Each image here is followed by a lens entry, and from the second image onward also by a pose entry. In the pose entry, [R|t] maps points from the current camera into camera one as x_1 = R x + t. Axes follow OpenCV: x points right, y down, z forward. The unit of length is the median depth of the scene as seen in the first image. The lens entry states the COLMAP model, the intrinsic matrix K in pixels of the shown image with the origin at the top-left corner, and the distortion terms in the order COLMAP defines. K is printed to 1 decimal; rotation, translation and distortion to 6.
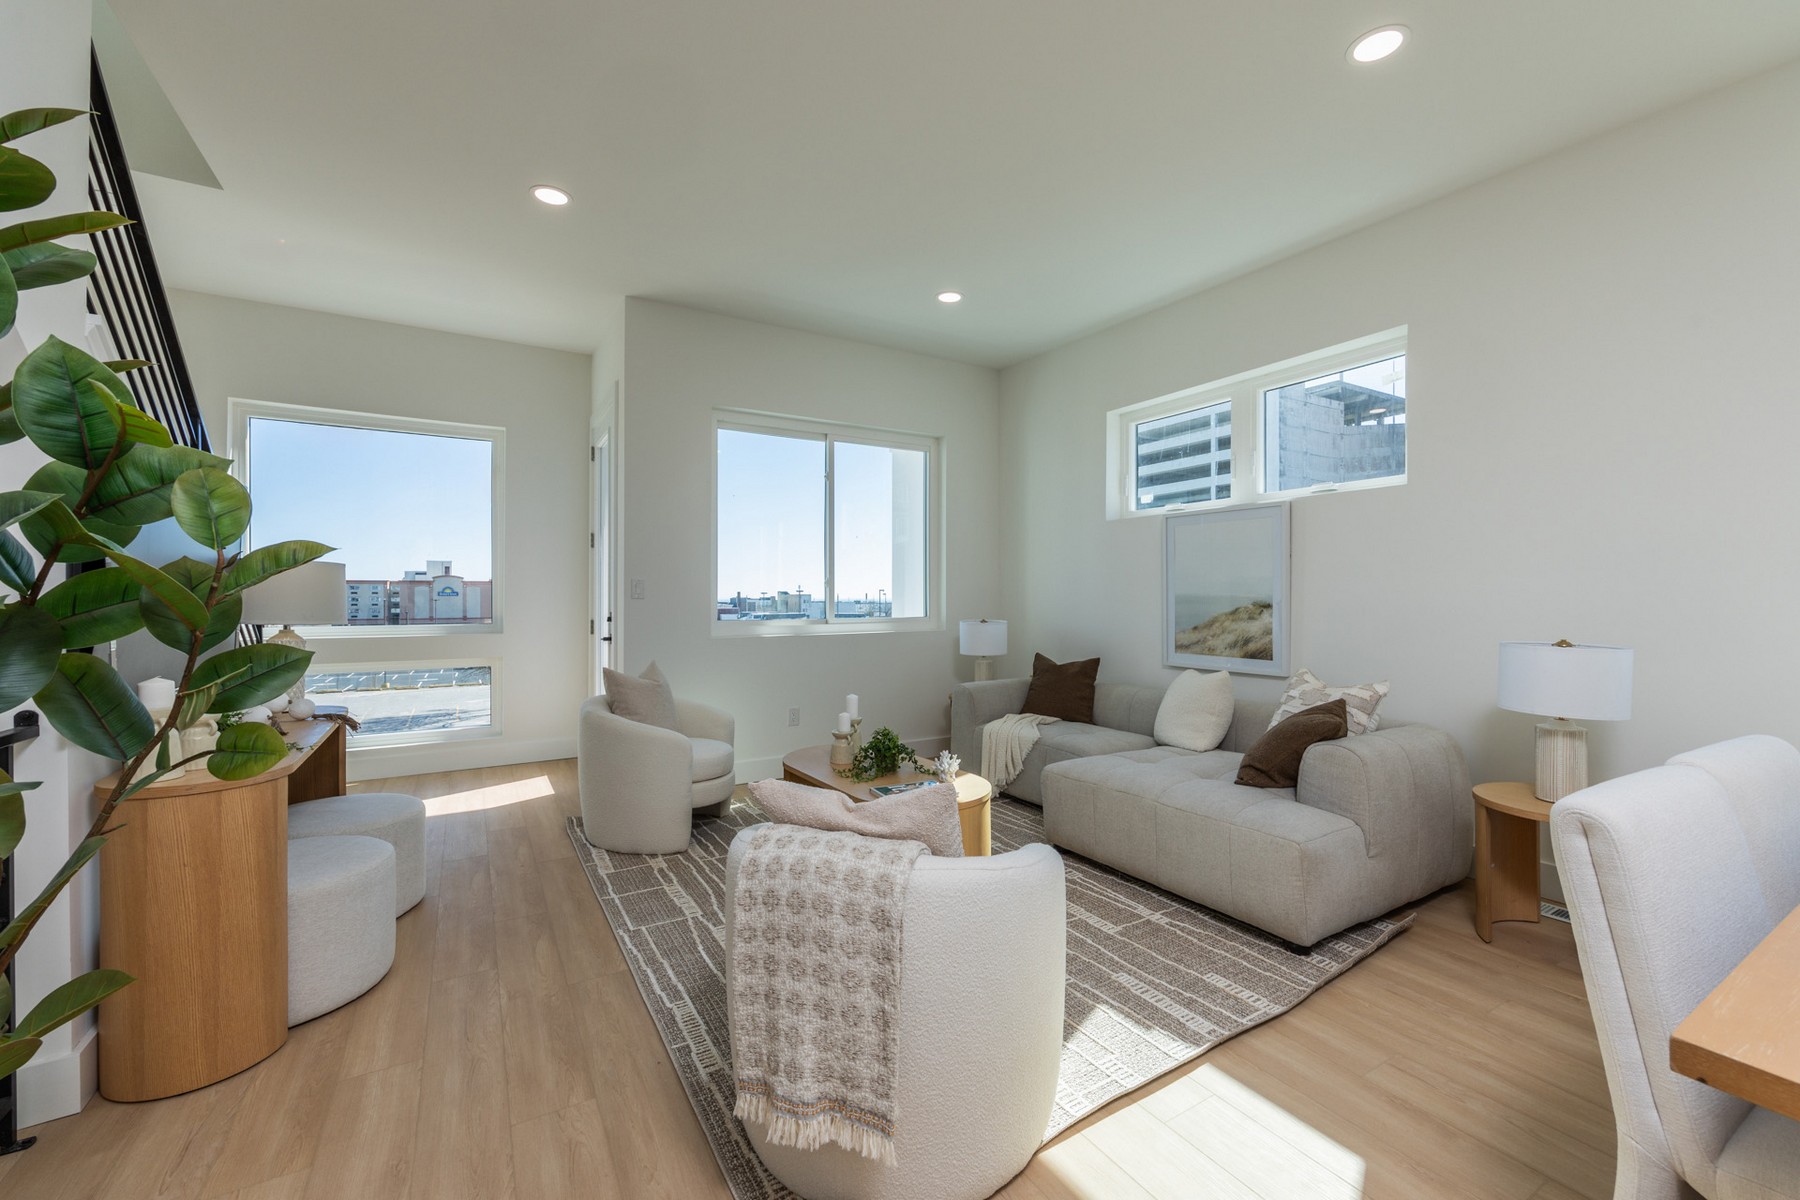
lens RADIAL K [[727.6, 0, 904.1], [0, 727.6, 597.1], [0, 0, 1]] dist [-0.003847, 0.000383]
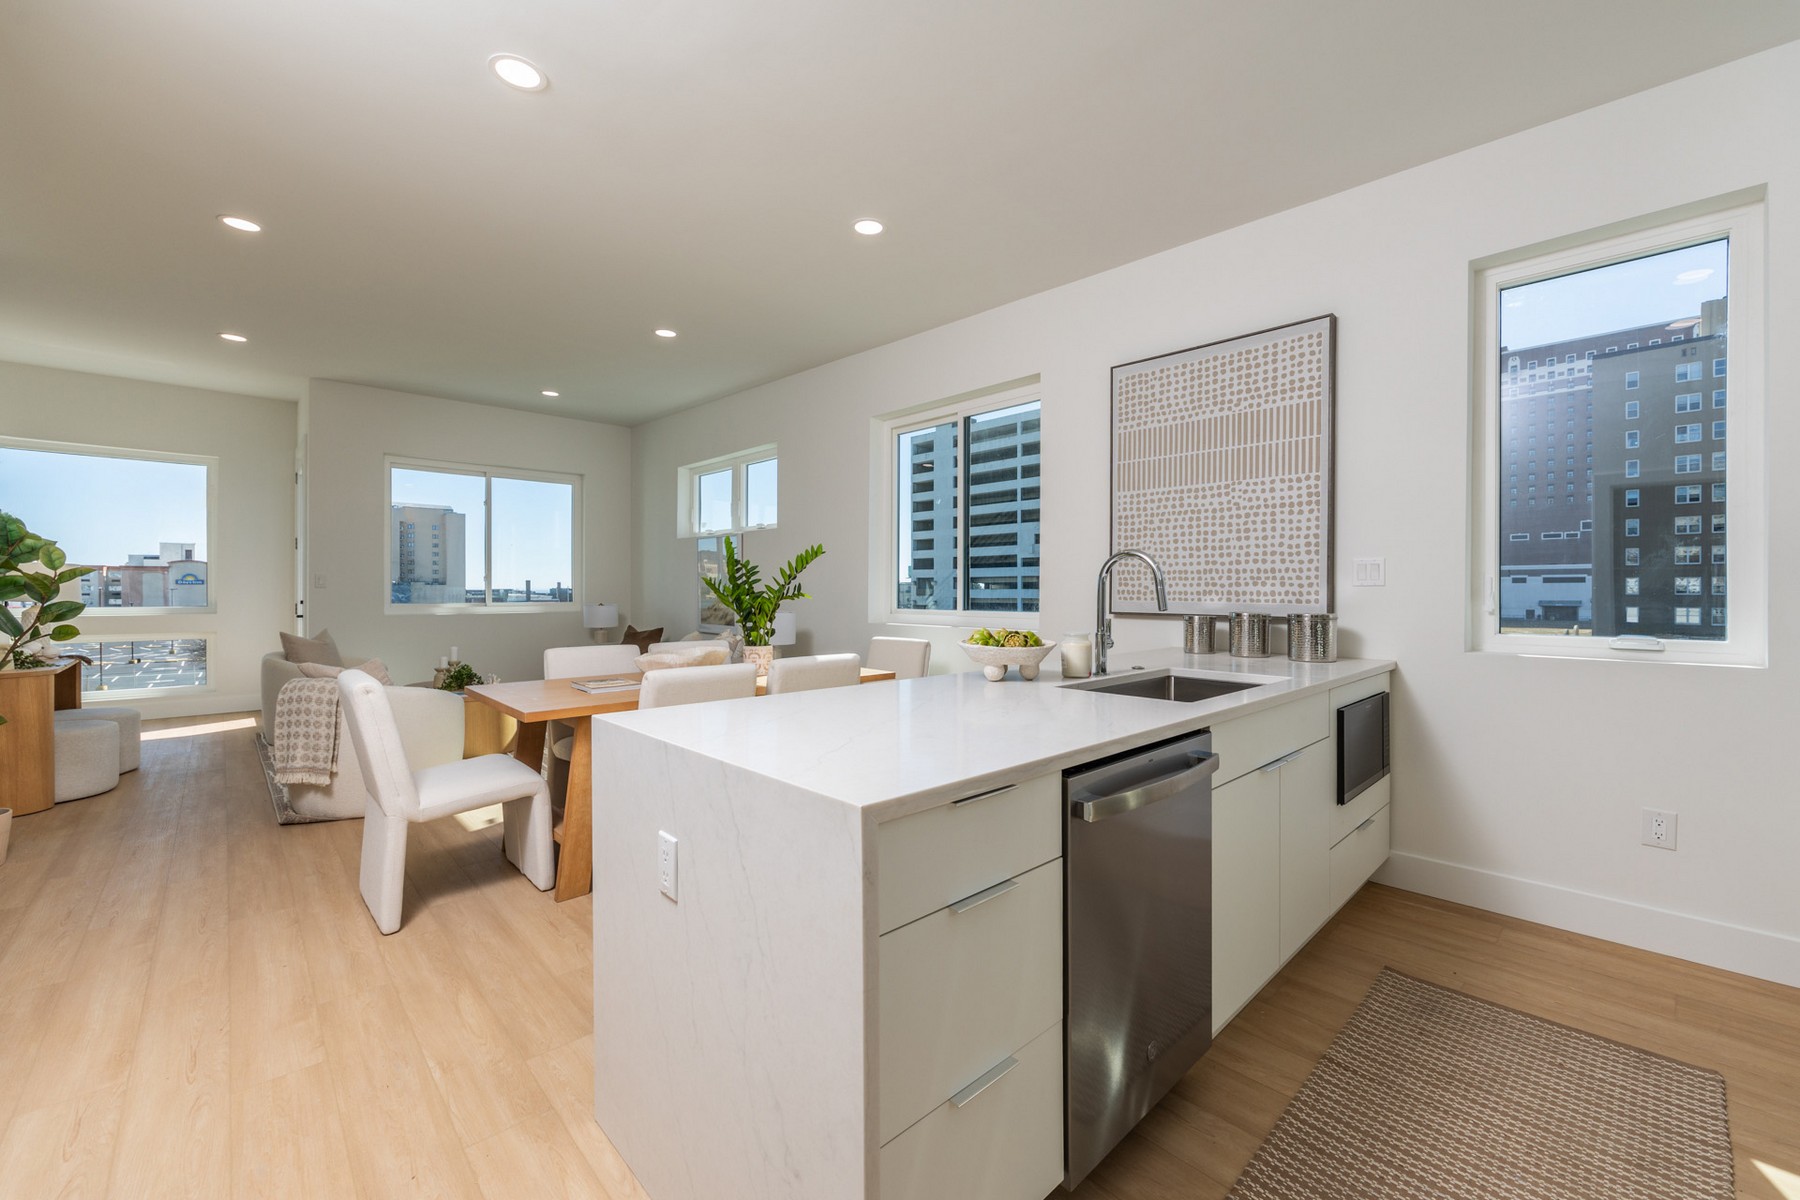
lens RADIAL K [[727.6, 0, 908.3], [0, 727.6, 595.4], [0, 0, 1]] dist [-0.003847, 0.000383]
pose [[0.975966, 0.003026, 0.217901, 0.712455], [-0.004935, 0.999954, 0.008216, -0.000263], [-0.217866, -0.009094, 0.975936, -1.025525]]
